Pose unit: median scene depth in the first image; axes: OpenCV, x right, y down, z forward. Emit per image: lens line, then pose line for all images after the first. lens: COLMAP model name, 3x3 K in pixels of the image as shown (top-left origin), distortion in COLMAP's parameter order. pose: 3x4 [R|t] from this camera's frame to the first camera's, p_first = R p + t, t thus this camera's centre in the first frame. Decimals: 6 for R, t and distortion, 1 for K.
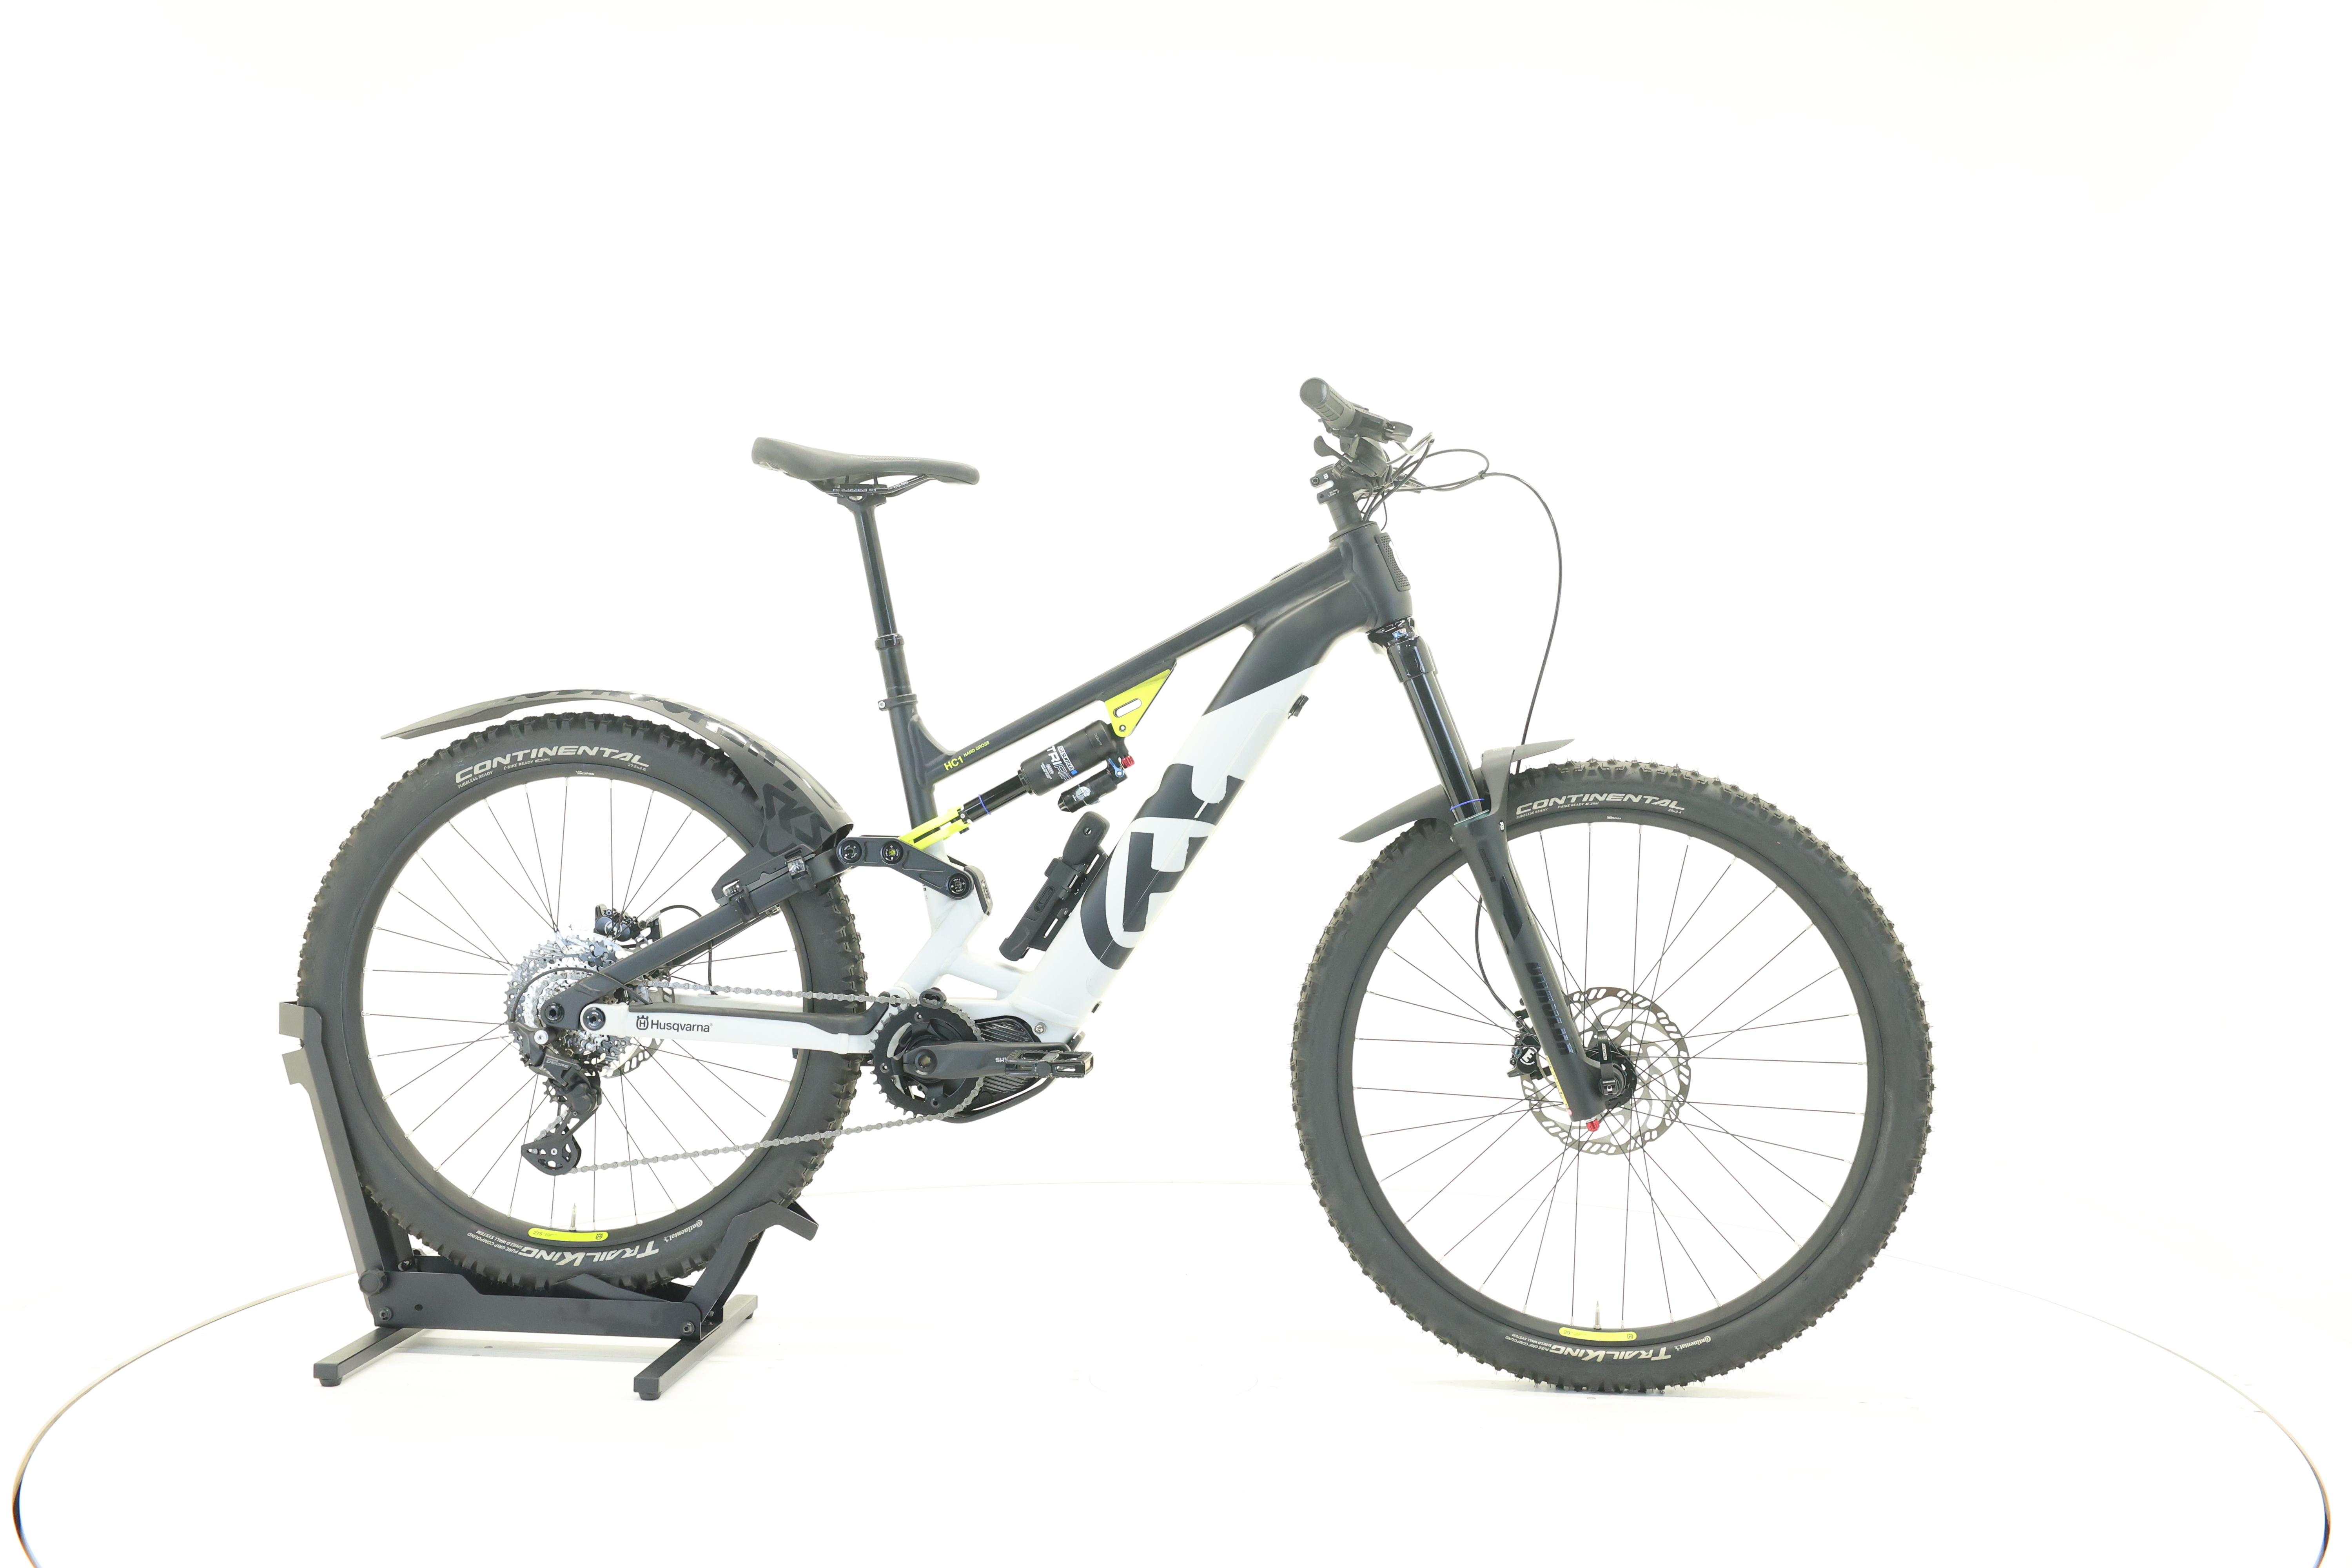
lens RADIAL K [[2505.5, 0, 1177.9], [0, 2505.5, 722.4], [0, 0, 1]] dist [-0.012671, 0.026414]
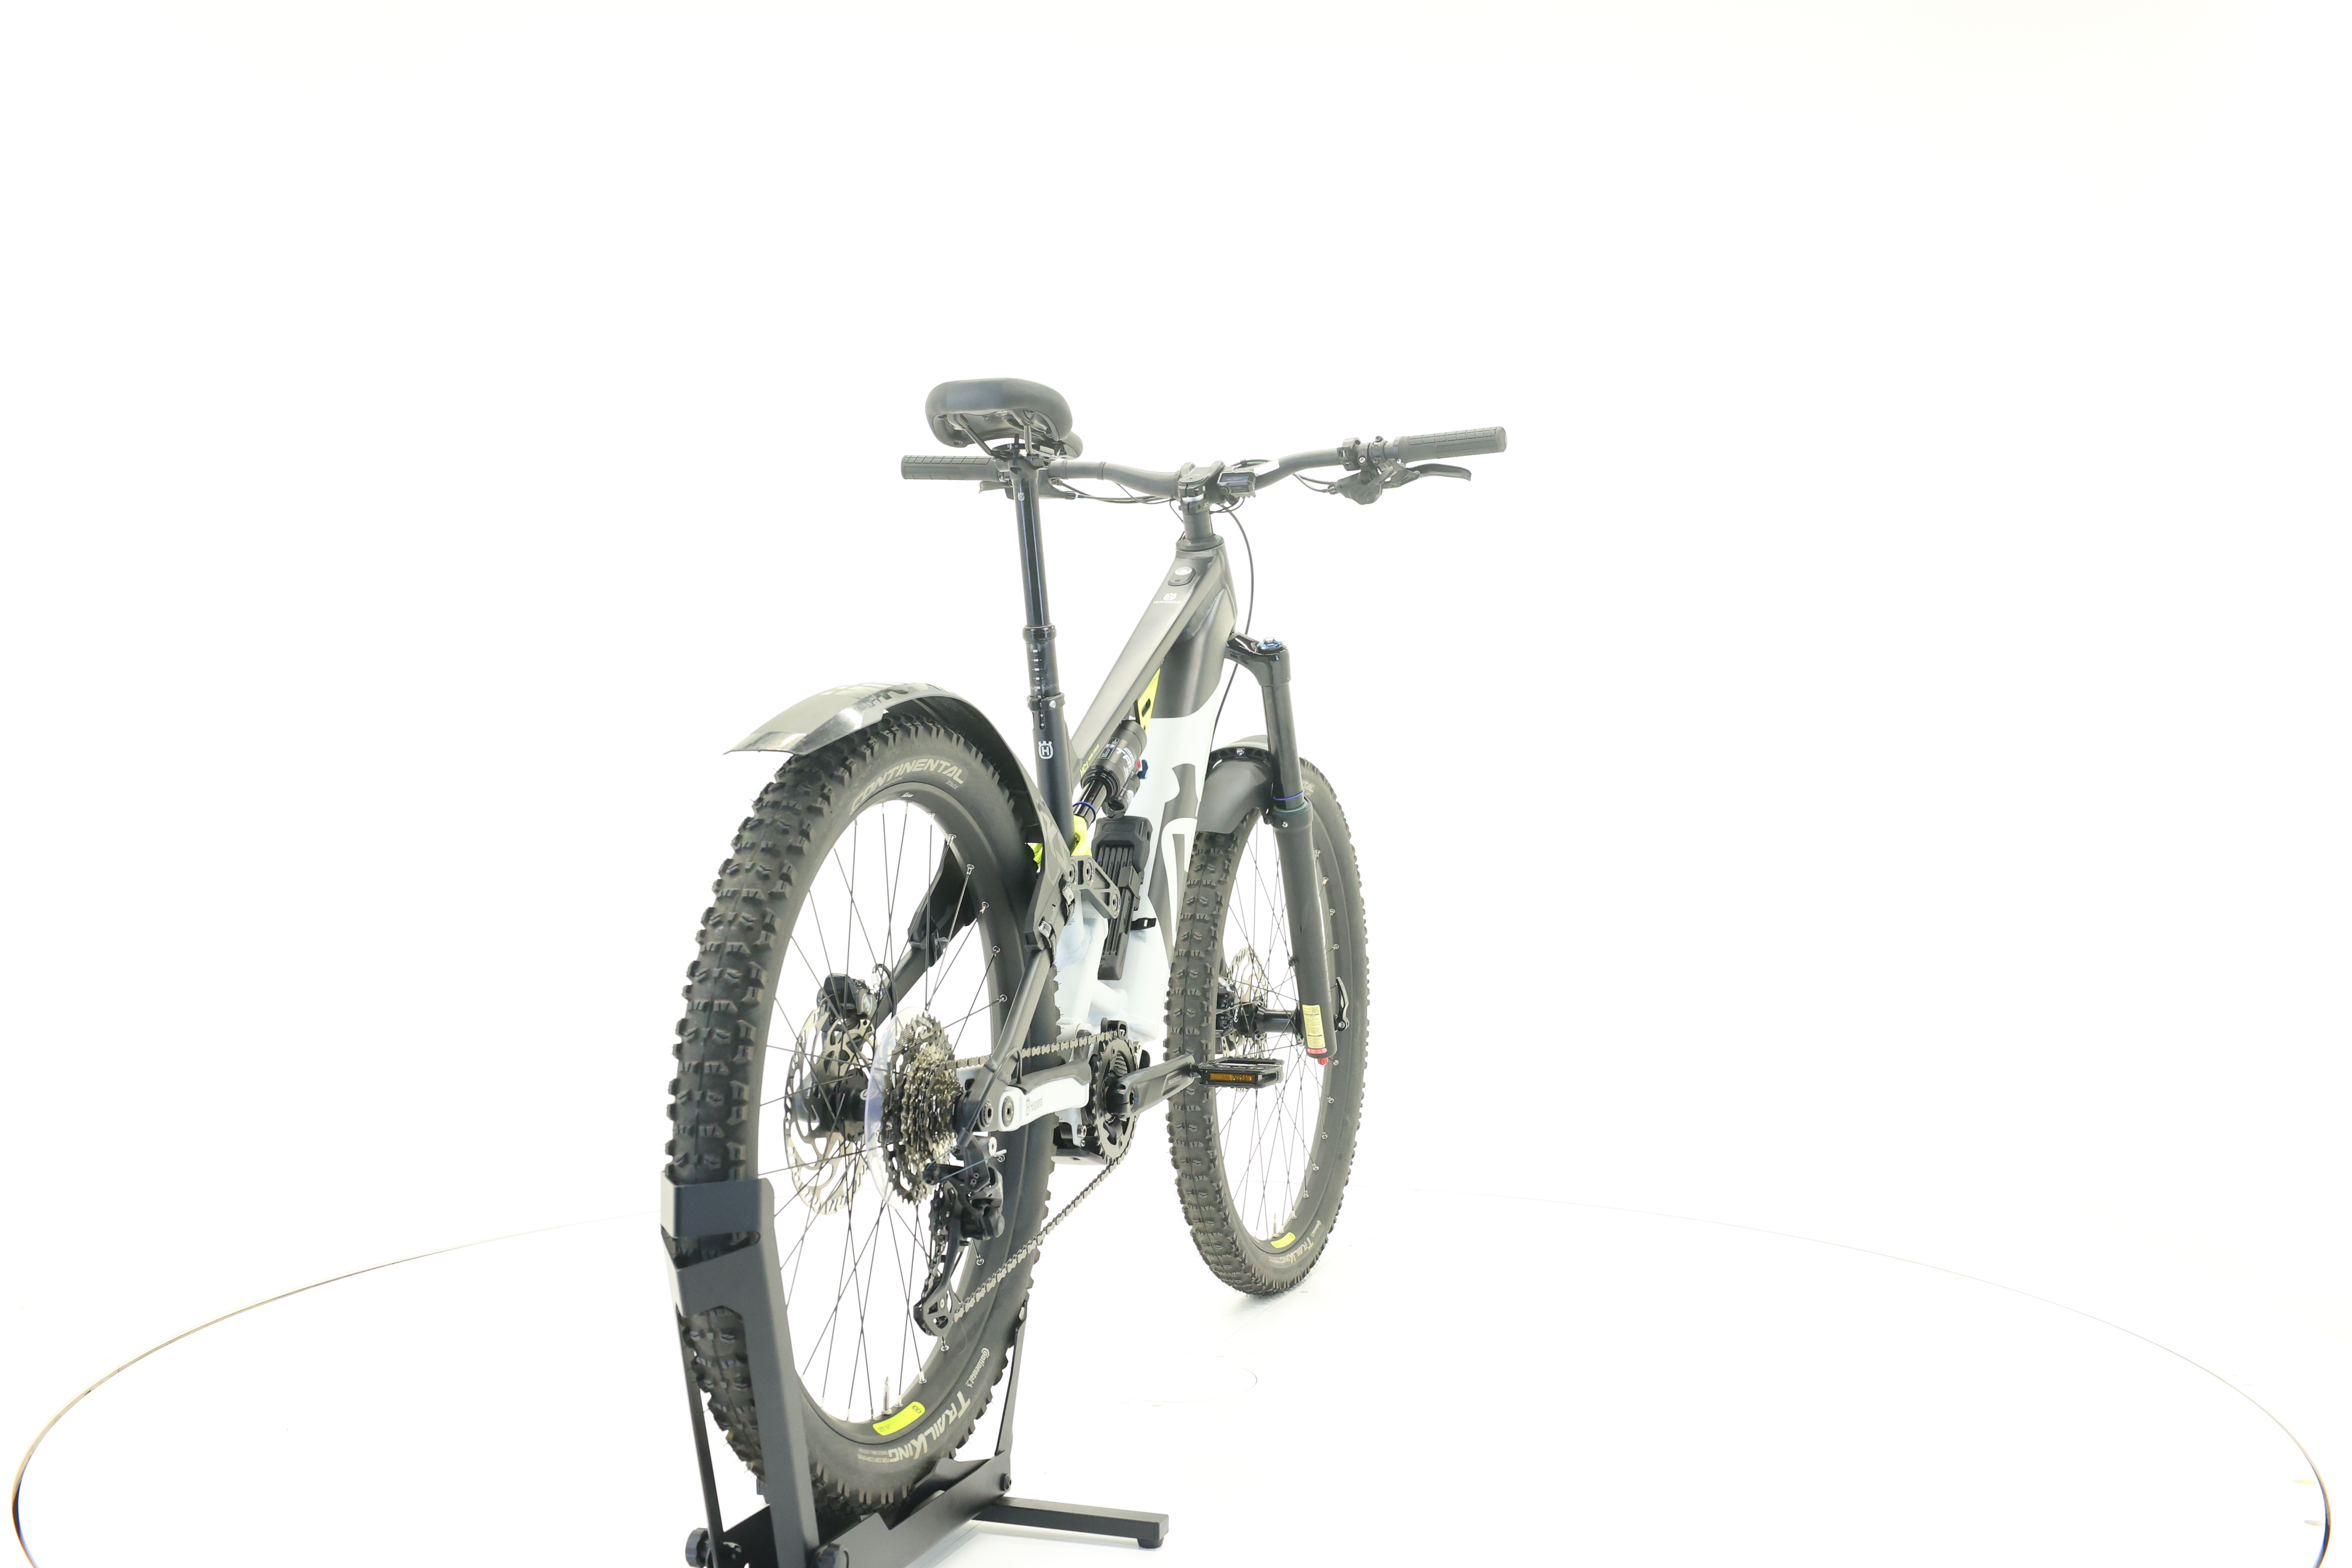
lens RADIAL K [[2505.5, 0, 1177.9], [0, 2505.5, 722.4], [0, 0, 1]] dist [-0.012671, 0.026414]
pose [[0.220078, -0.006253, 0.975462, -0.966275], [-0.003886, 0.999966, 0.007286, -0.007214], [-0.975475, -0.005394, 0.220046, 0.773321]]
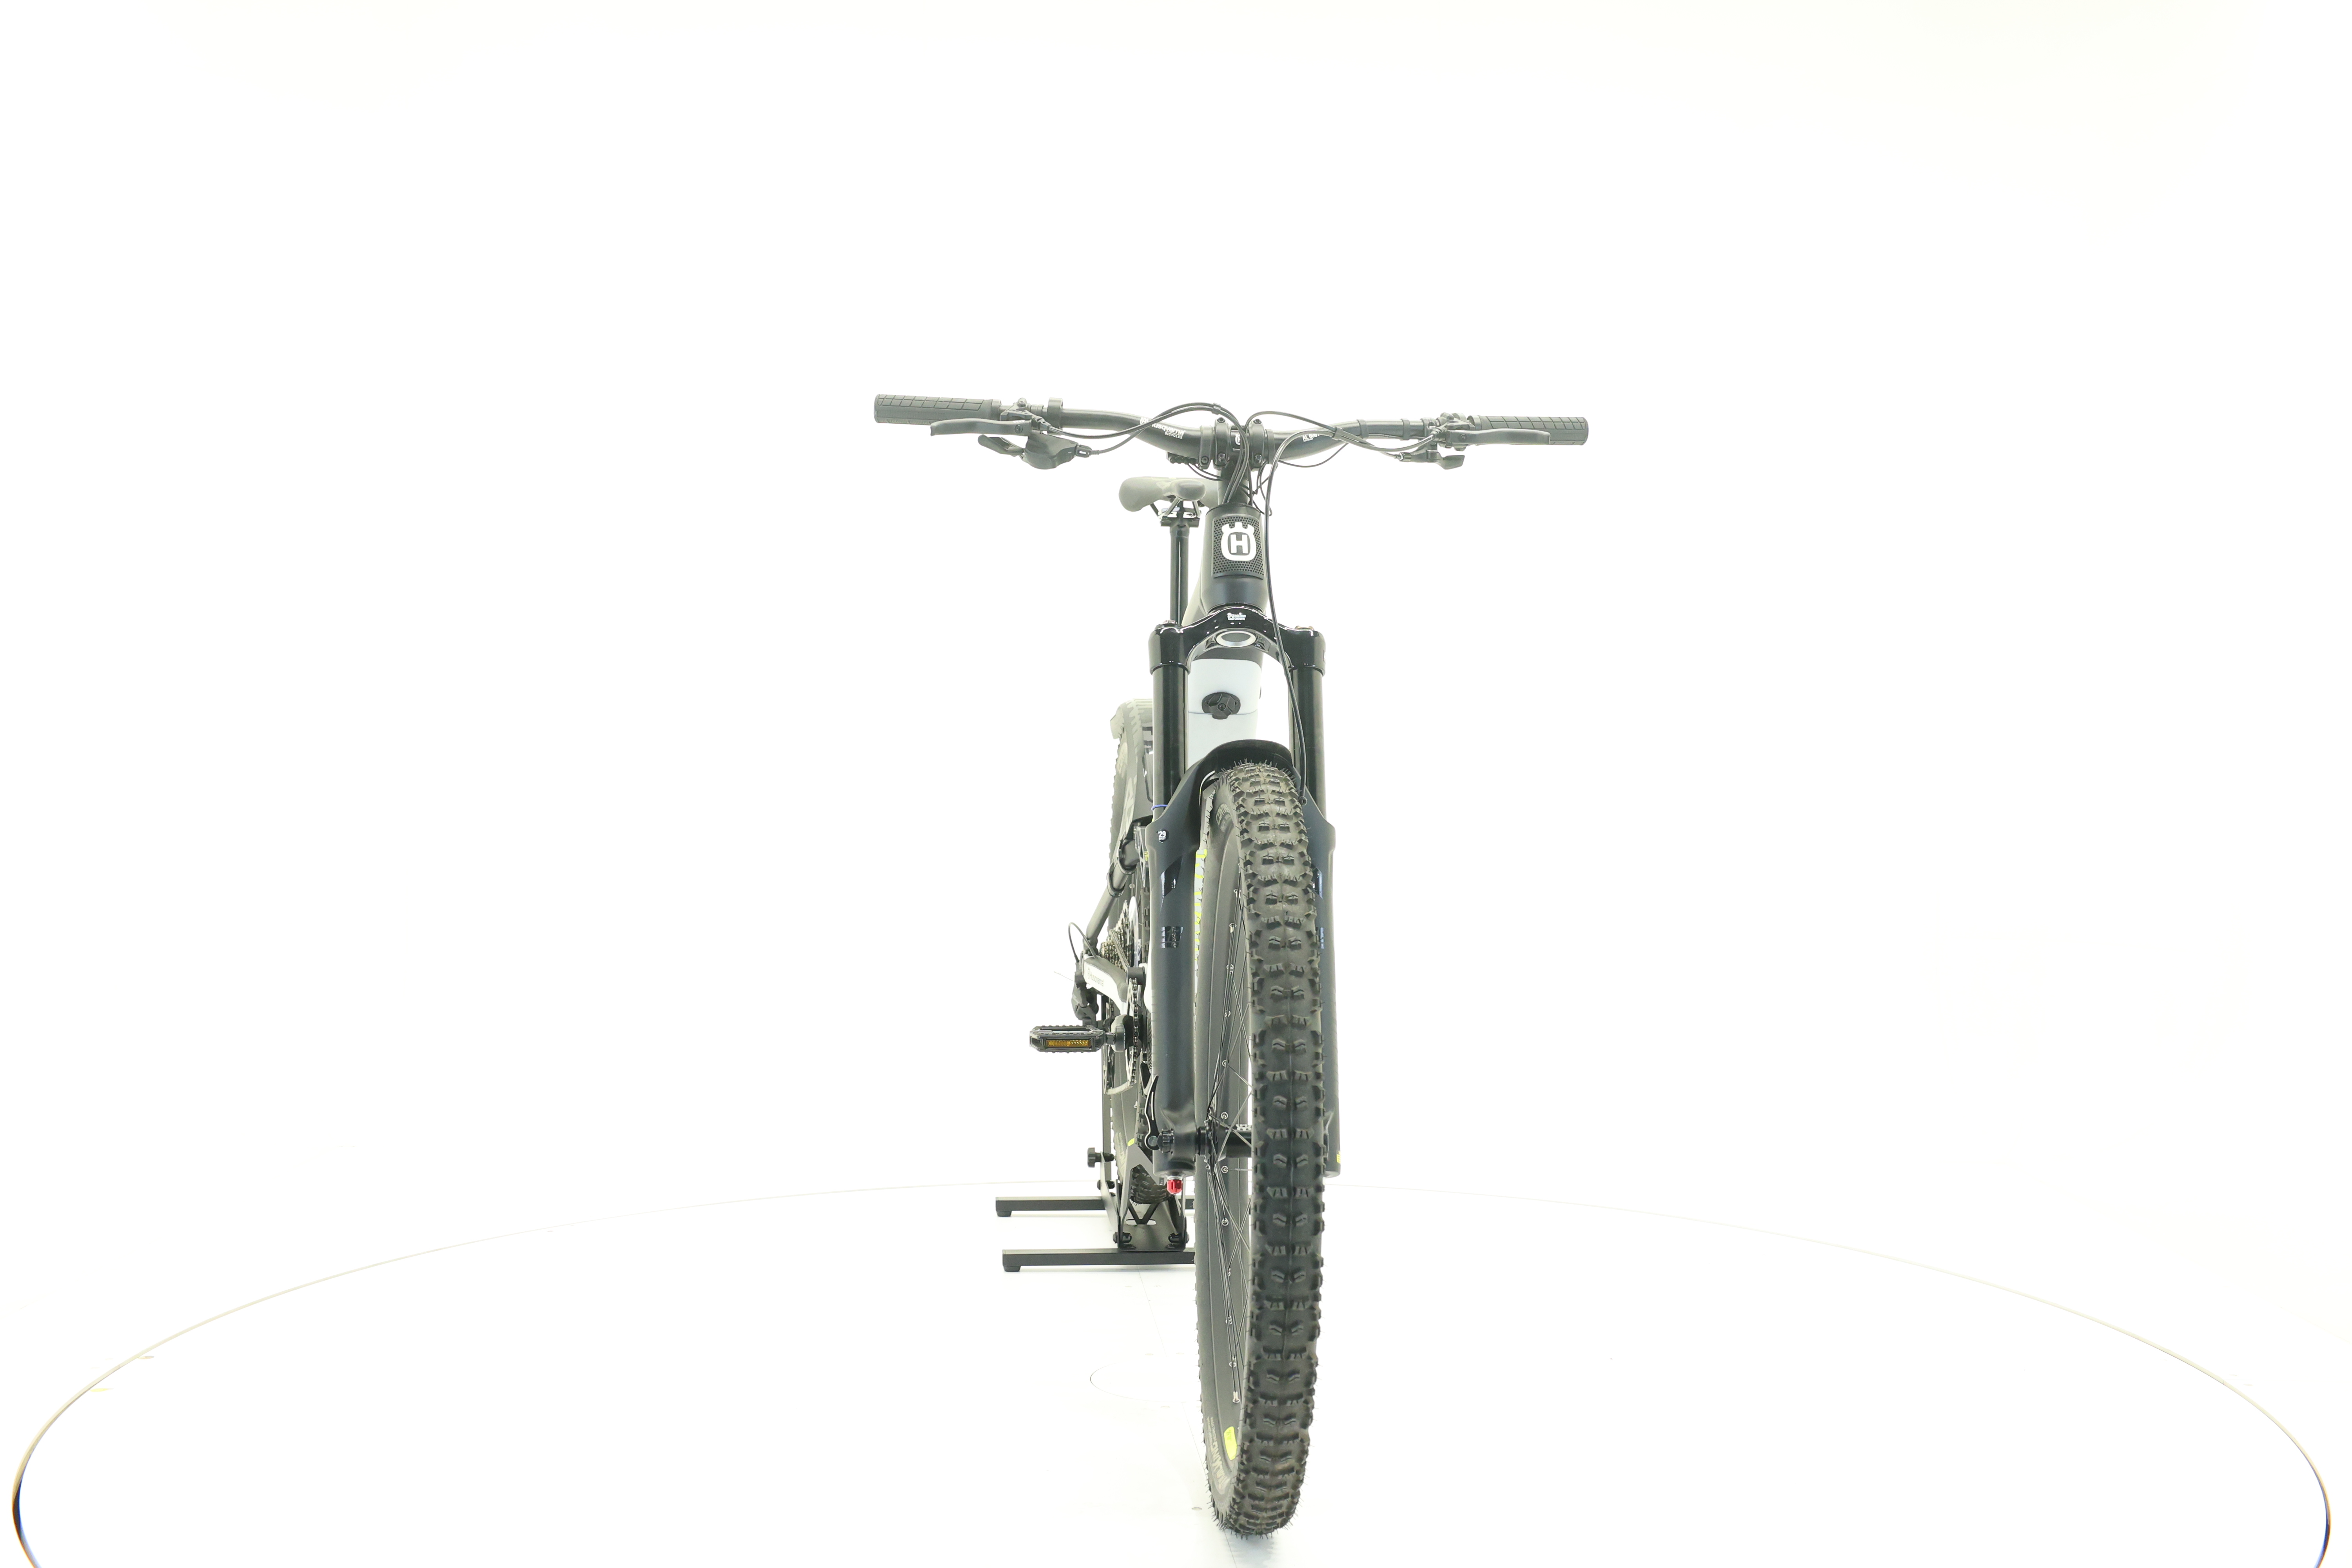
lens RADIAL K [[2505.5, 0, 1177.9], [0, 2505.5, 722.4], [0, 0, 1]] dist [-0.012671, 0.026414]
pose [[0.196519, -0.004822, -0.980488, 0.971008], [-0.005916, 0.999964, -0.006103, 0.006177], [0.980482, 0.007000, 0.196484, 0.796761]]
